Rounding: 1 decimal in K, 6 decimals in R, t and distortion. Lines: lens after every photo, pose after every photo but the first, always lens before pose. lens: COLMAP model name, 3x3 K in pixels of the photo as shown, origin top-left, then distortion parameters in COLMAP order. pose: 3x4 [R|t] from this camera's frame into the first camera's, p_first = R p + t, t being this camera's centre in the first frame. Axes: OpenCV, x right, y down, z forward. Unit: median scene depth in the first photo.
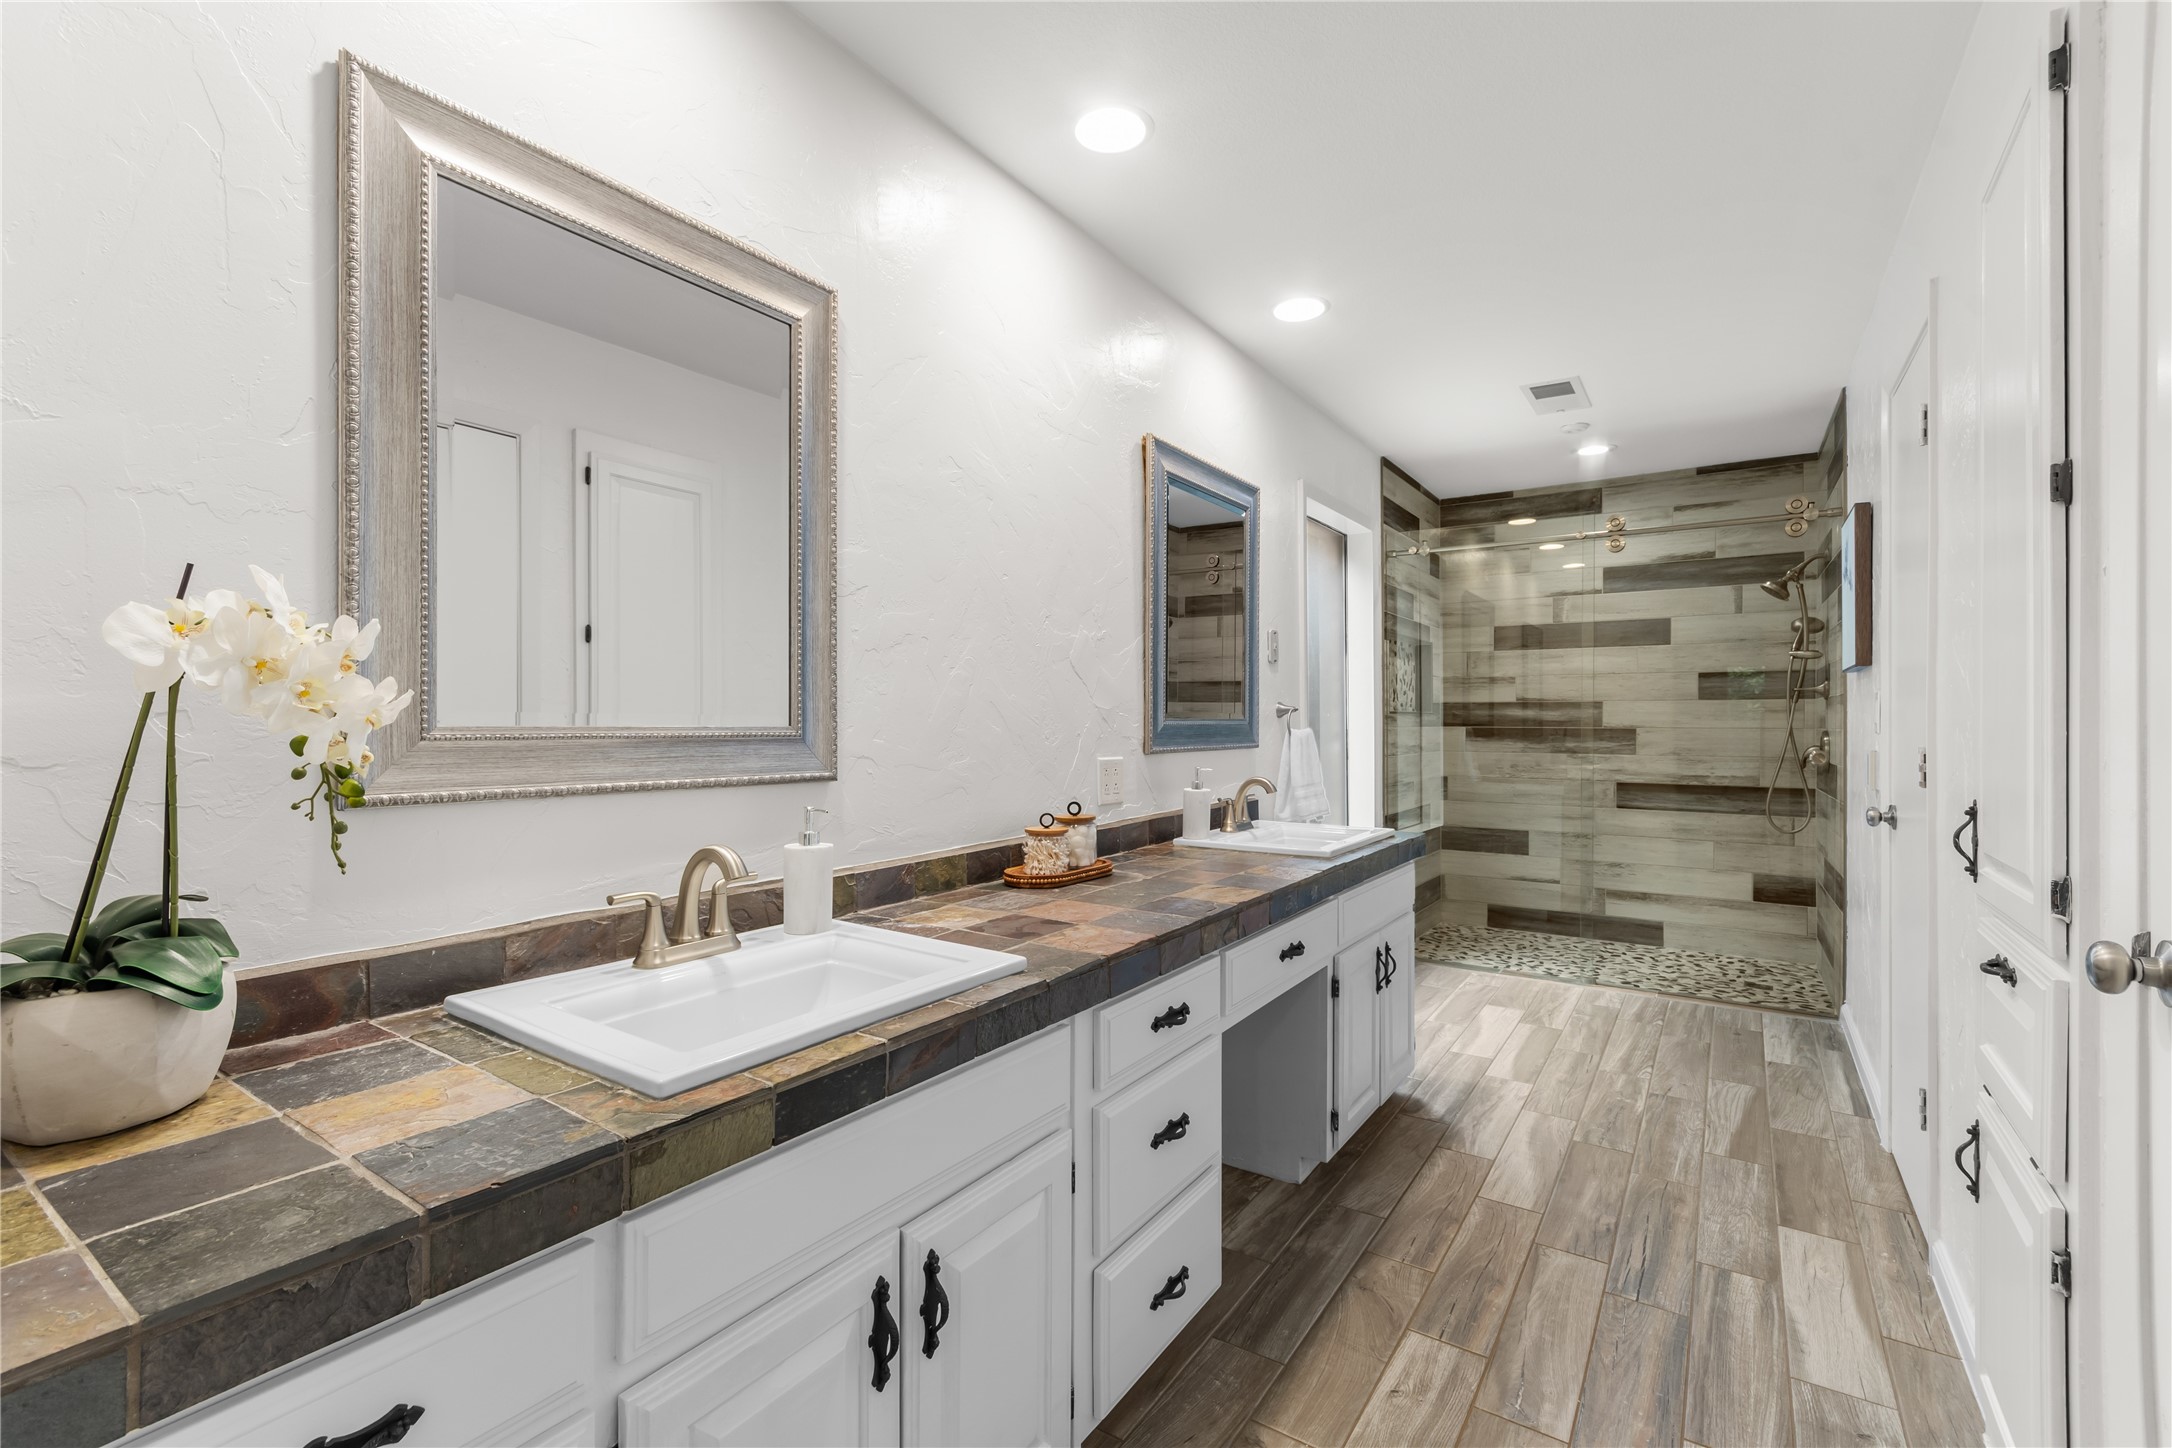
lens RADIAL K [[953.7, 0, 1078.1], [0, 953.7, 721.4], [0, 0, 1]] dist [0.002162, 0.001129]
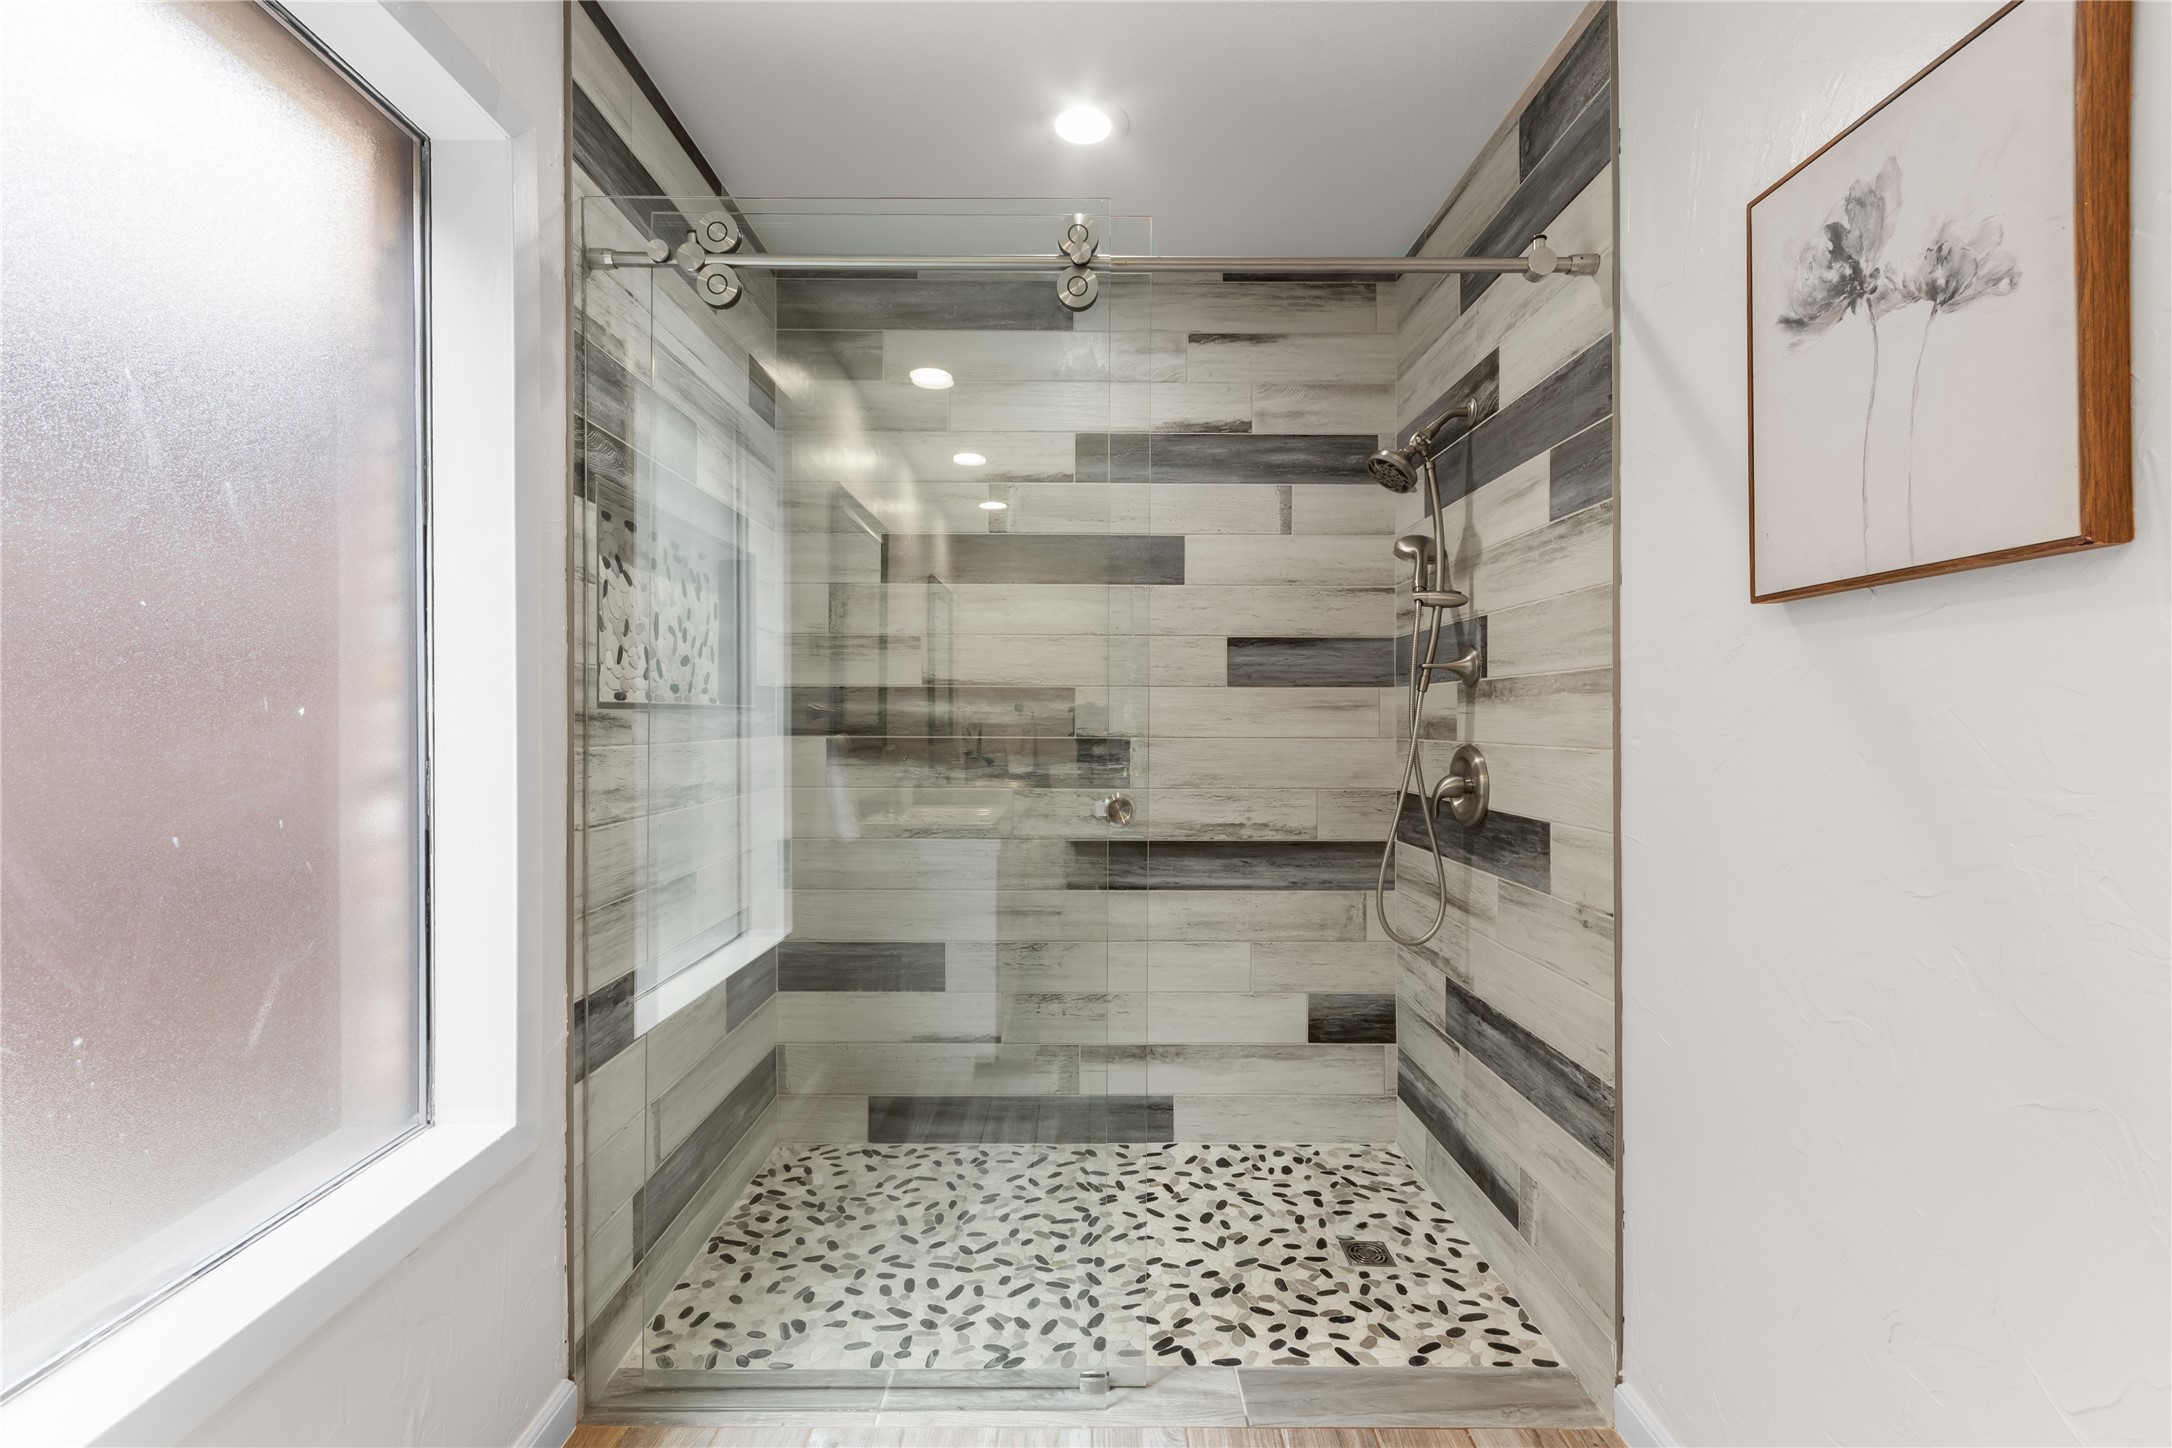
lens RADIAL K [[953.7, 0, 1086.1], [0, 953.7, 715.7], [0, 0, 1]] dist [0.002162, 0.001129]
pose [[0.830967, -0.000351, 0.556321, 0.271011], [-0.002298, 0.999989, 0.004062, -0.007540], [-0.556316, -0.004654, 0.830958, 0.578726]]
